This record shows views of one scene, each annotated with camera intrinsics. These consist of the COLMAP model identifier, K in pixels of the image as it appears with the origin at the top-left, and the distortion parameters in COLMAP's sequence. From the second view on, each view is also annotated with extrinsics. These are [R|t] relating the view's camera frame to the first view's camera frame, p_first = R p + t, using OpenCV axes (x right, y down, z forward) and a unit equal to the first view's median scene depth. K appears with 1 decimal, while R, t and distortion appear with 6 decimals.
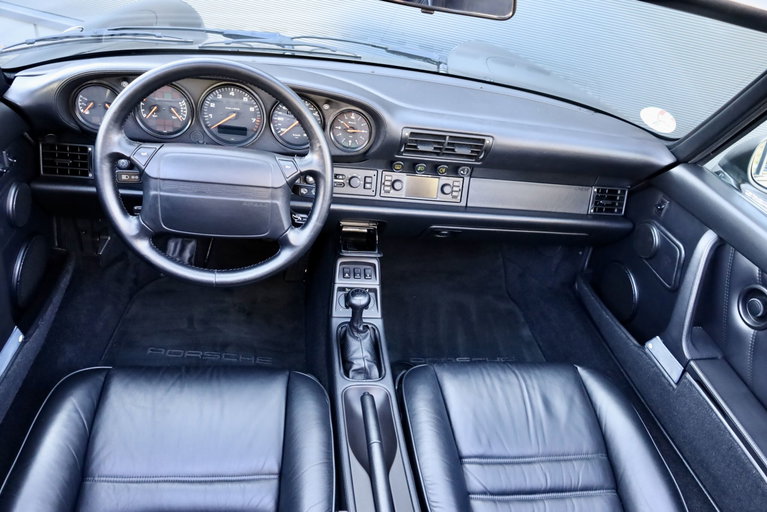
lens RADIAL K [[518.9, 0, 383.5], [0, 518.9, 256.0], [0, 0, 1]] dist [-0.009654, 0.001036]
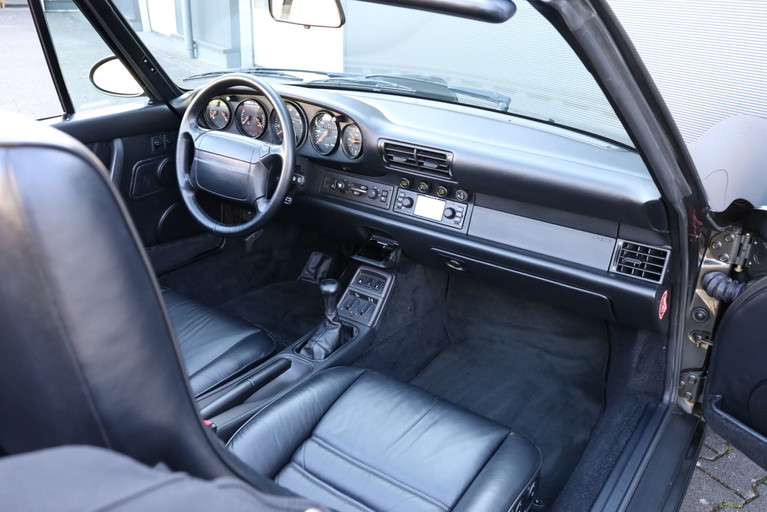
lens RADIAL K [[668.1, 0, 383.5], [0, 668.1, 256.0], [0, 0, 1]] dist [-0.021833, 0.013464]
pose [[0.719840, 0.148590, -0.678049, 1.029752], [-0.315882, 0.939937, -0.129370, 0.173971], [0.618101, 0.307309, 0.723542, 0.023890]]
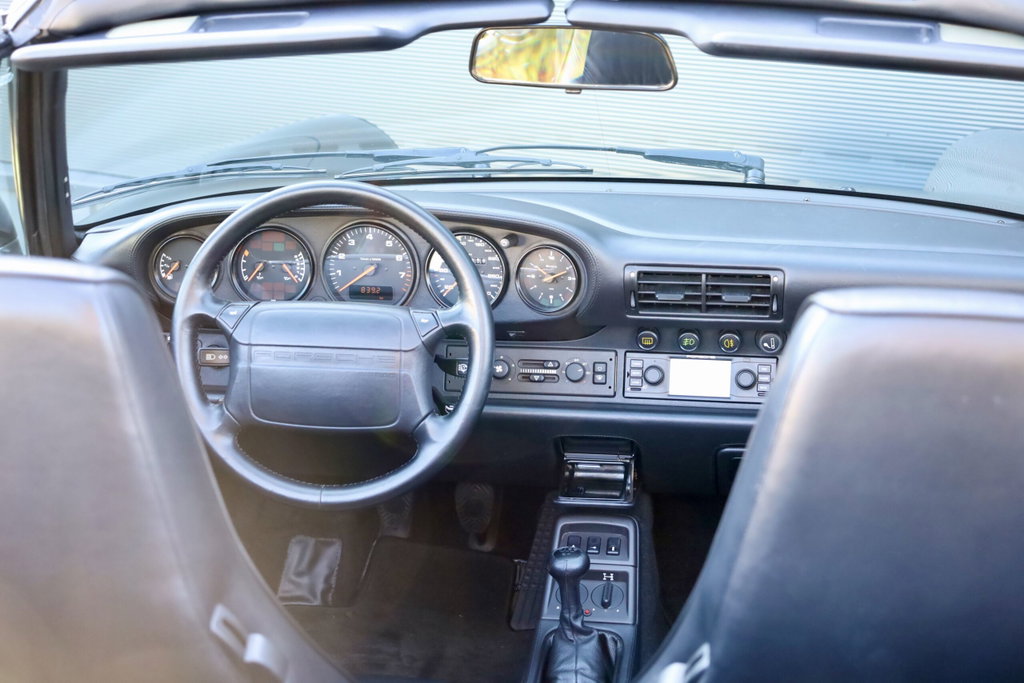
lens RADIAL K [[1828.1, 0, 512.0], [0, 1828.1, 341.5], [0, 0, 1]] dist [-0.027993, -0.011429]
pose [[0.945273, -0.070873, -0.318491, 0.568497], [-0.031578, 0.951670, -0.305494, 0.482076], [0.324750, 0.298833, 0.897350, -0.916900]]
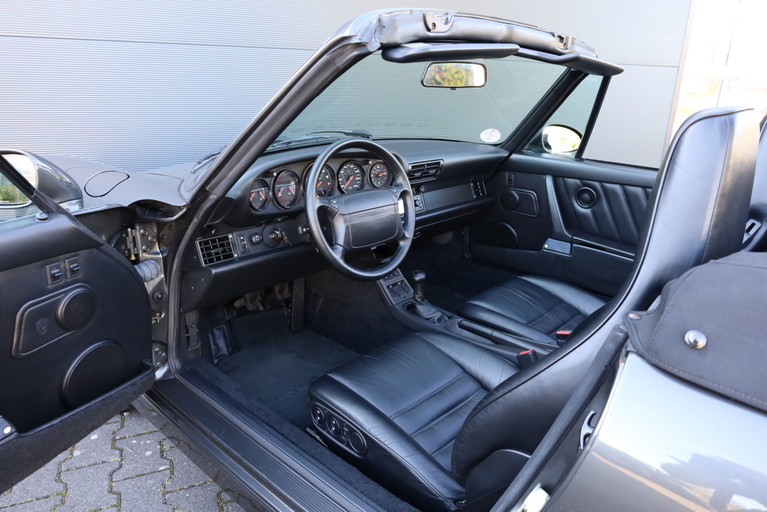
lens RADIAL K [[518.9, 0, 383.5], [0, 518.9, 256.0], [0, 0, 1]] dist [-0.009654, 0.001036]
pose [[0.774506, -0.325820, 0.542201, -0.975366], [0.428858, 0.900542, -0.071446, 0.096635], [-0.464997, 0.287862, 0.837206, -0.257711]]
